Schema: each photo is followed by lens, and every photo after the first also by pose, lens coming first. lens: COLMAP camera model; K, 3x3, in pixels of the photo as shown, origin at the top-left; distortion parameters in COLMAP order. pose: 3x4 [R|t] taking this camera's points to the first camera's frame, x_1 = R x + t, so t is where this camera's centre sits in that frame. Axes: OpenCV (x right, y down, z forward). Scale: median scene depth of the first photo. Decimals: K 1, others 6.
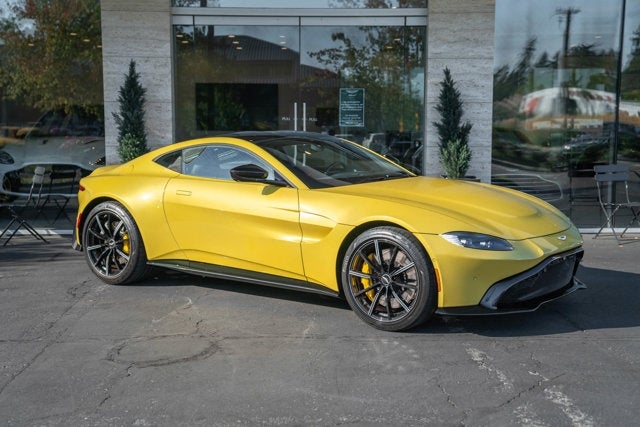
lens RADIAL K [[909.4, 0, 320.0], [0, 909.4, 213.5], [0, 0, 1]] dist [0.192651, 0.019554]
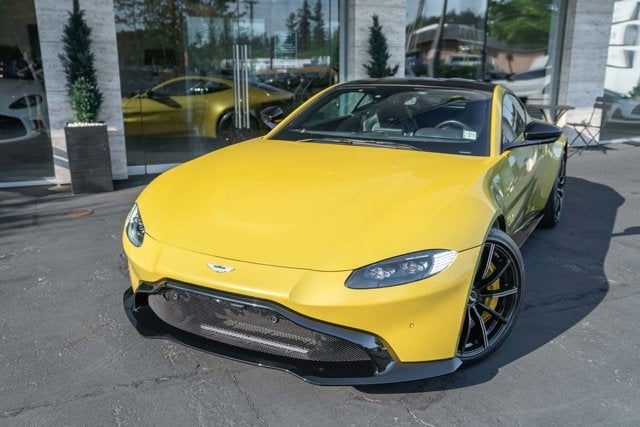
lens RADIAL K [[616.0, 0, 320.0], [0, 616.0, 213.5], [0, 0, 1]] dist [-0.007069, 0.149274]
pose [[0.919192, -0.095999, 0.381930, -0.232977], [0.039395, 0.987384, 0.153367, -0.036649], [-0.391834, -0.125927, 0.911377, 0.307331]]
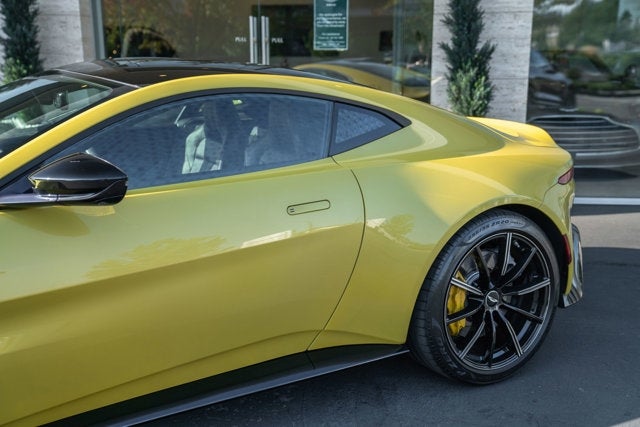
lens RADIAL K [[766.6, 0, 320.0], [0, 766.6, 213.5], [0, 0, 1]] dist [0.138162, 0.025495]
pose [[0.987141, 0.029009, -0.157199, 0.130670], [-0.011592, 0.993797, 0.110600, -0.036104], [0.159432, -0.107356, 0.981354, 0.404523]]
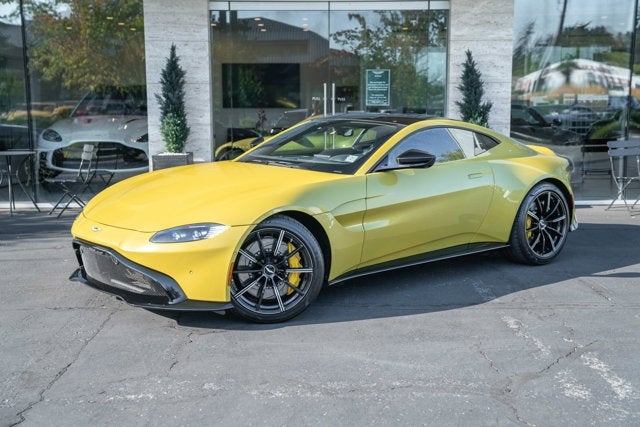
lens RADIAL K [[849.2, 0, 320.0], [0, 849.2, 213.5], [0, 0, 1]] dist [0.164125, 0.050613]
pose [[0.999947, -0.002317, -0.010036, -0.023620], [0.002669, 0.999375, 0.035244, -0.005014], [0.009949, -0.035269, 0.999328, 0.001386]]
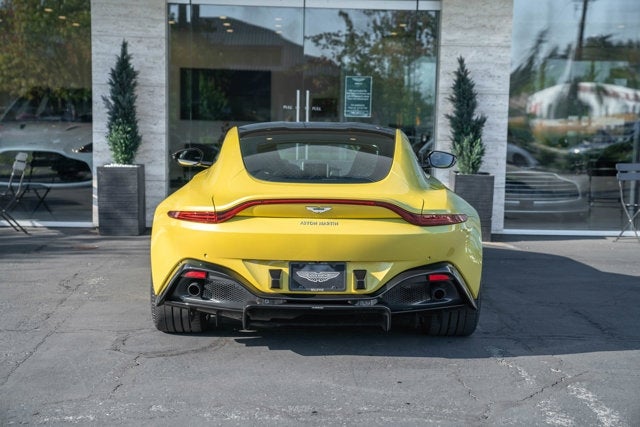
lens RADIAL K [[1011.1, 0, 320.0], [0, 1011.1, 213.5], [0, 0, 1]] dist [0.267127, 0.045050]
pose [[0.999682, 0.019721, 0.015729, -0.018828], [-0.019651, 0.999796, -0.004579, 0.009338], [-0.015816, 0.004269, 0.999866, -0.040700]]
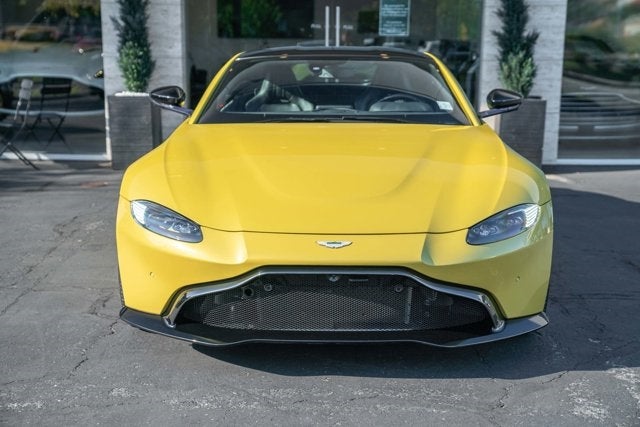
lens RADIAL K [[1035.4, 0, 320.0], [0, 1035.4, 213.5], [0, 0, 1]] dist [0.297484, 0.019931]
pose [[0.998833, 0.014473, -0.046075, 0.014122], [-0.010889, 0.996965, 0.077091, -0.005985], [0.047051, -0.076499, 0.995959, 0.025420]]
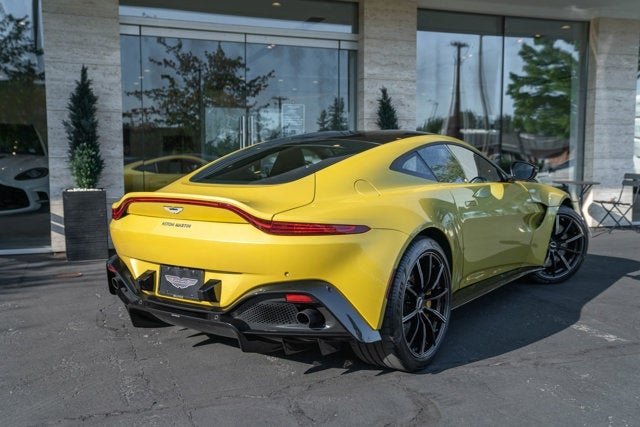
lens RADIAL K [[652.2, 0, 320.0], [0, 652.2, 213.5], [0, 0, 1]] dist [0.057600, 0.010761]
pose [[0.938302, -0.029517, 0.344555, -0.209920], [0.035493, 0.999309, -0.011050, -0.000024], [-0.343991, 0.022598, 0.938701, 0.285644]]
